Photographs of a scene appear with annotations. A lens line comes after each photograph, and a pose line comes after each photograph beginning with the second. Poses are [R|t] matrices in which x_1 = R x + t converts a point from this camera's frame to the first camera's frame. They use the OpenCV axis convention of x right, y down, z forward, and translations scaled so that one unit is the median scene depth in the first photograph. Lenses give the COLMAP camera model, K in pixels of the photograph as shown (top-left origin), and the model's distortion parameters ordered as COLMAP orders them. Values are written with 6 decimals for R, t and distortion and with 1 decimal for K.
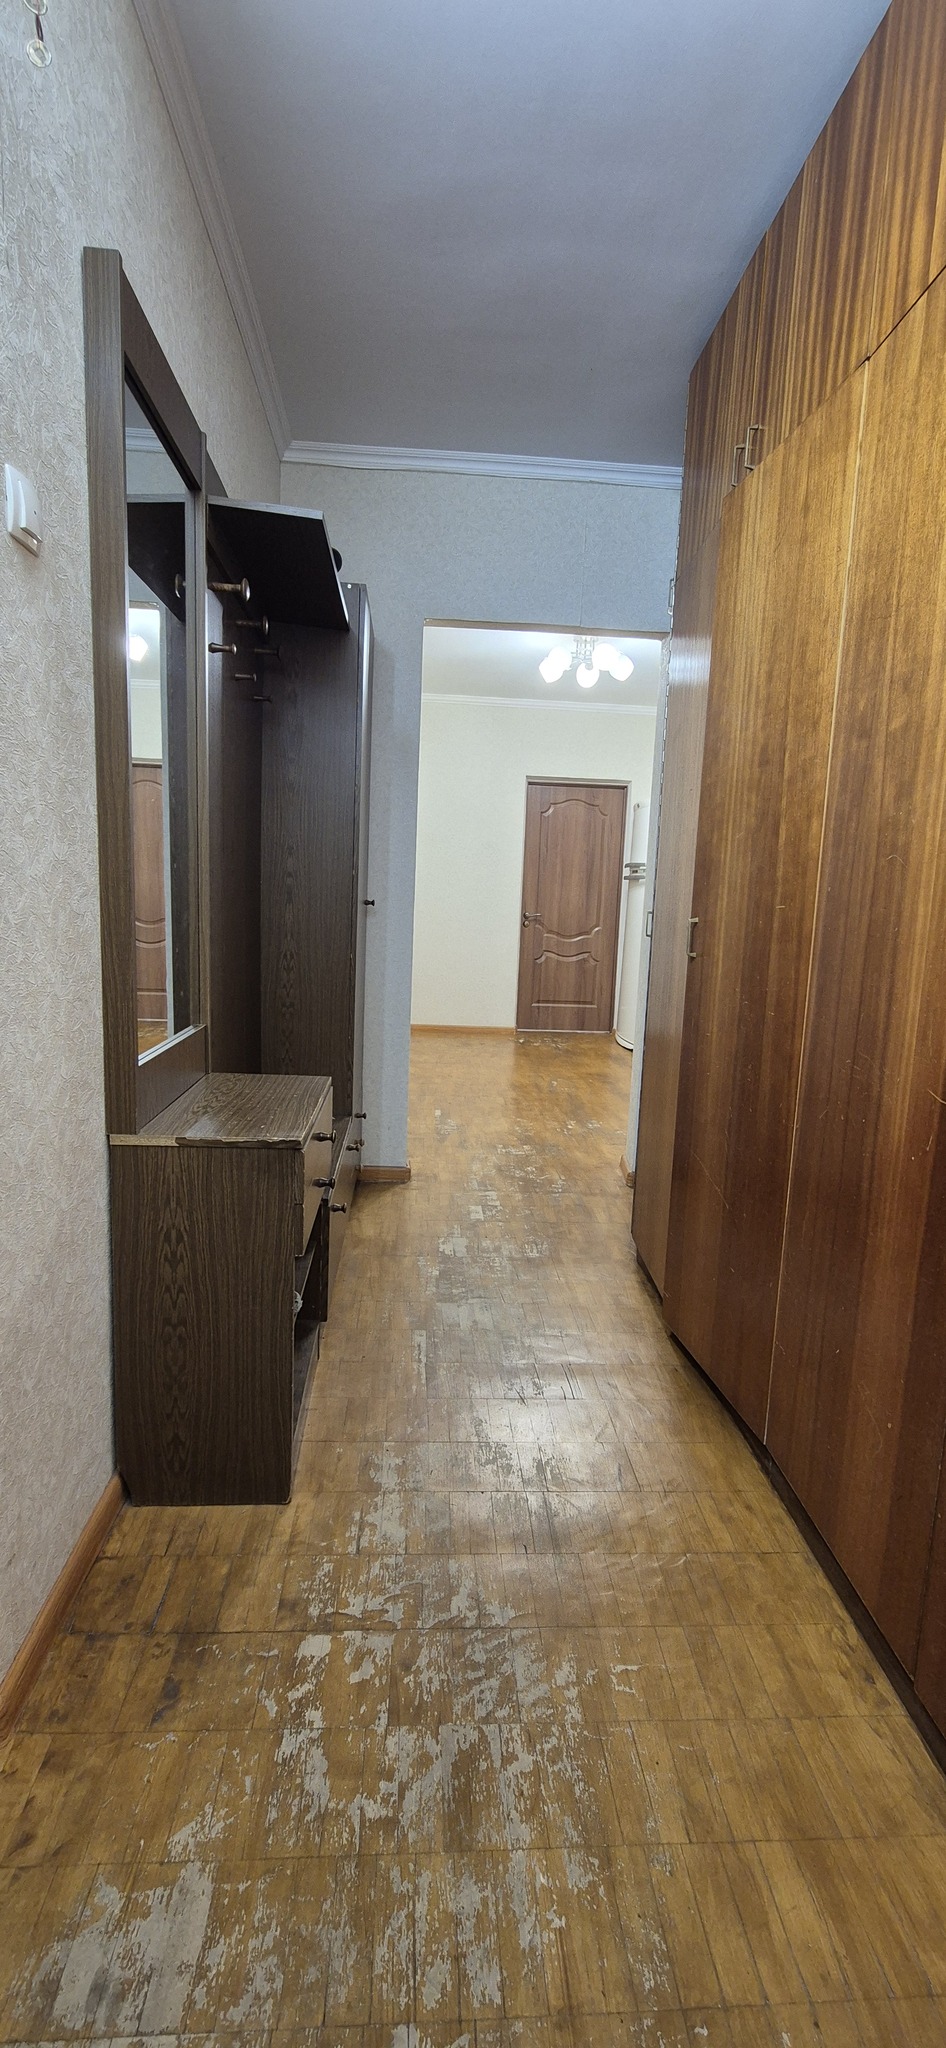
lens RADIAL K [[839.0, 0, 474.2], [0, 839.0, 1020.0], [0, 0, 1]] dist [-0.000397, -0.000013]
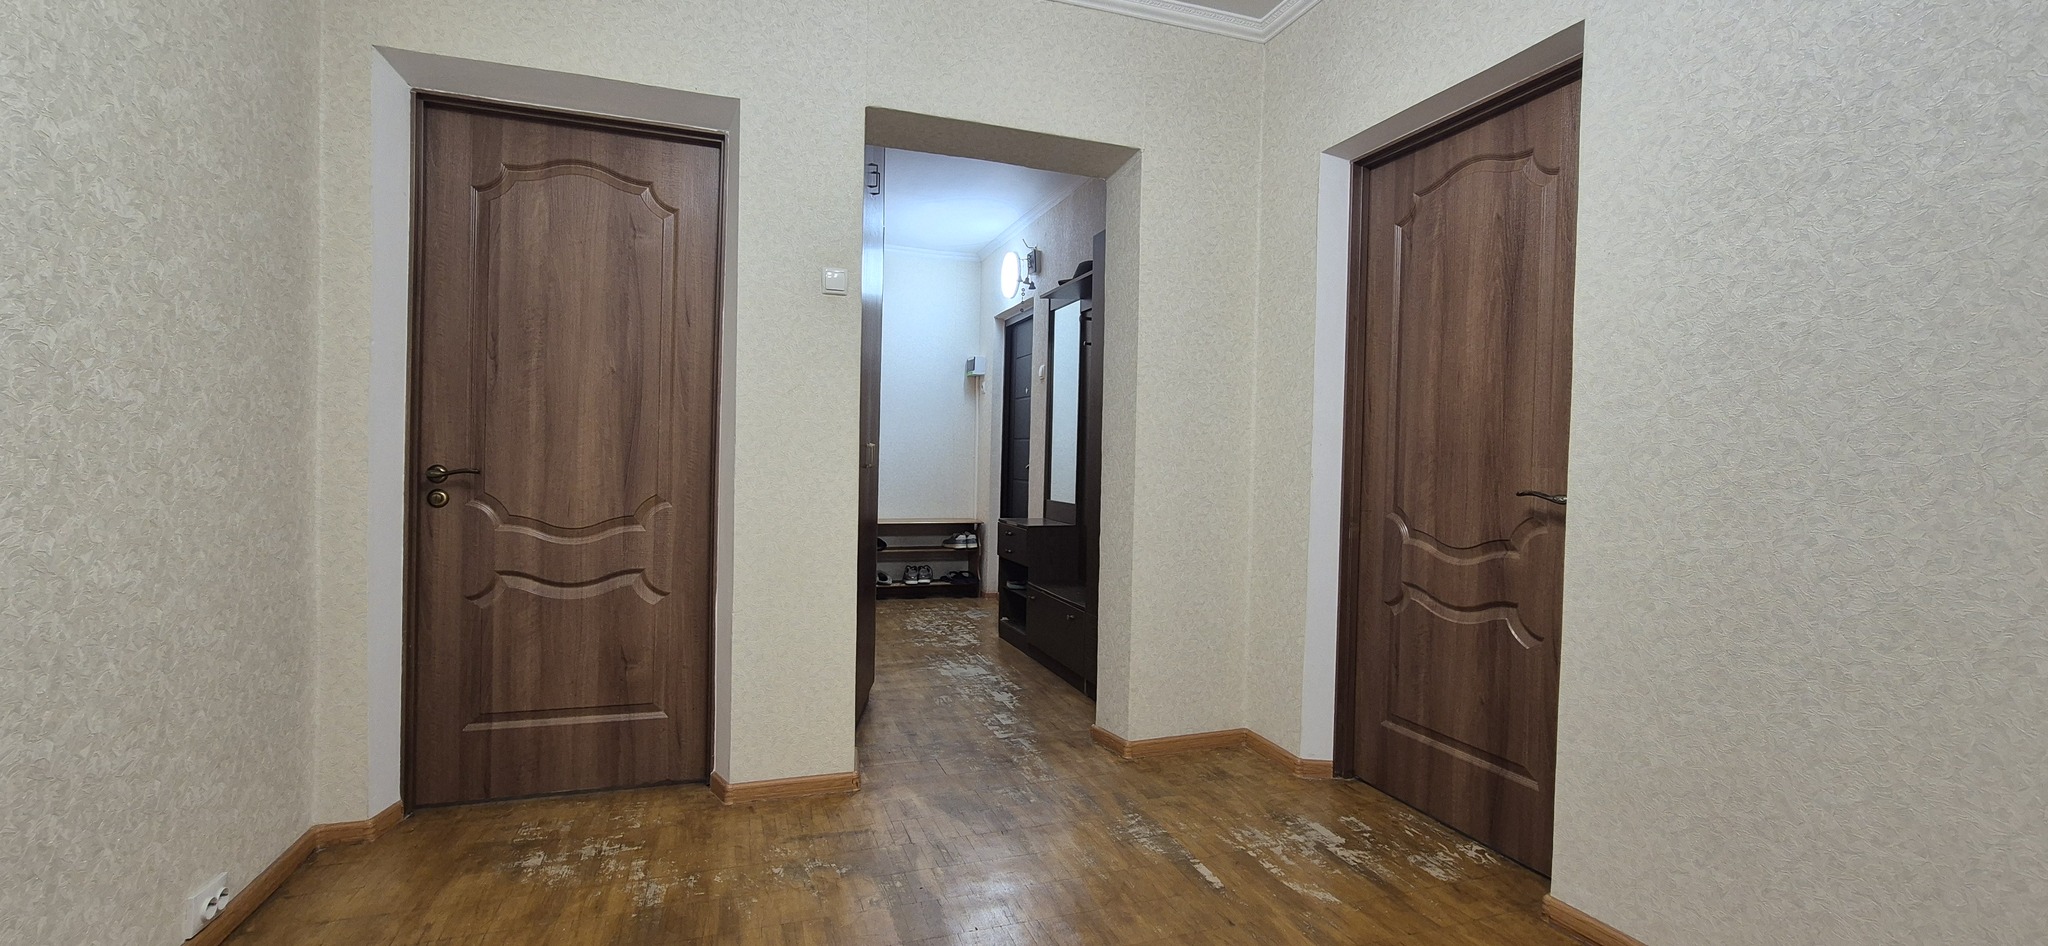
lens RADIAL K [[838.7, 0, 1016.0], [0, 838.7, 475.7], [0, 0, 1]] dist [-0.001430, 0.000181]
pose [[-0.963909, -0.052332, -0.261039, 0.682007], [-0.094903, 0.983620, 0.153247, -0.607874], [0.248743, 0.172489, -0.953087, 4.638153]]
